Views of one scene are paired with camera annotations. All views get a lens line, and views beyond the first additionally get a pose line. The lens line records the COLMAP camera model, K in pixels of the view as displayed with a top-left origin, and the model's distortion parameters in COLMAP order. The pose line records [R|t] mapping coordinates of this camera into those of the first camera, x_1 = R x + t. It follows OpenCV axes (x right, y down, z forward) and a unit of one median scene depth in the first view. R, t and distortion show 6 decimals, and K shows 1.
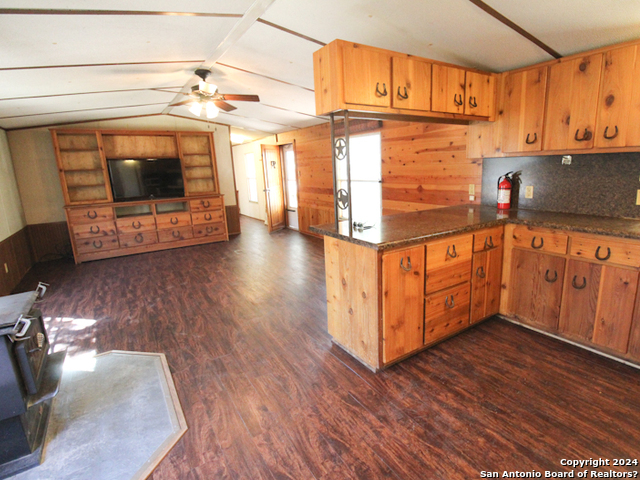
lens RADIAL K [[314.9, 0, 321.9], [0, 314.9, 237.4], [0, 0, 1]] dist [-0.009980, -0.002068]
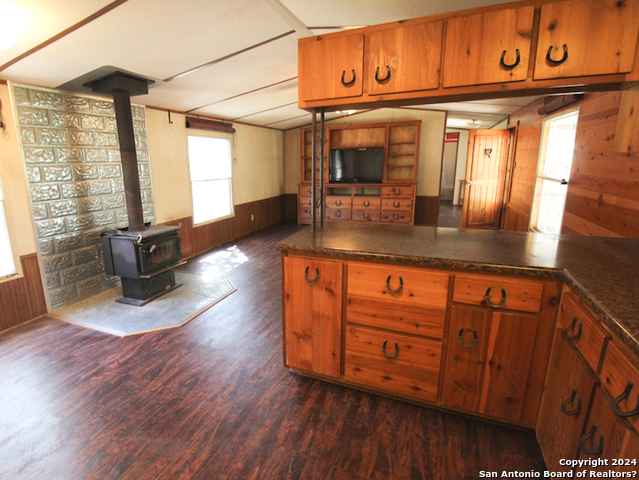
lens RADIAL K [[314.4, 0, 303.4], [0, 314.4, 236.0], [0, 0, 1]] dist [-0.009980, -0.002068]
pose [[0.581965, 0.208677, -0.785984, 0.761376], [-0.174604, 0.976039, 0.129855, -0.112840], [0.794248, 0.061665, 0.604456, 0.339763]]
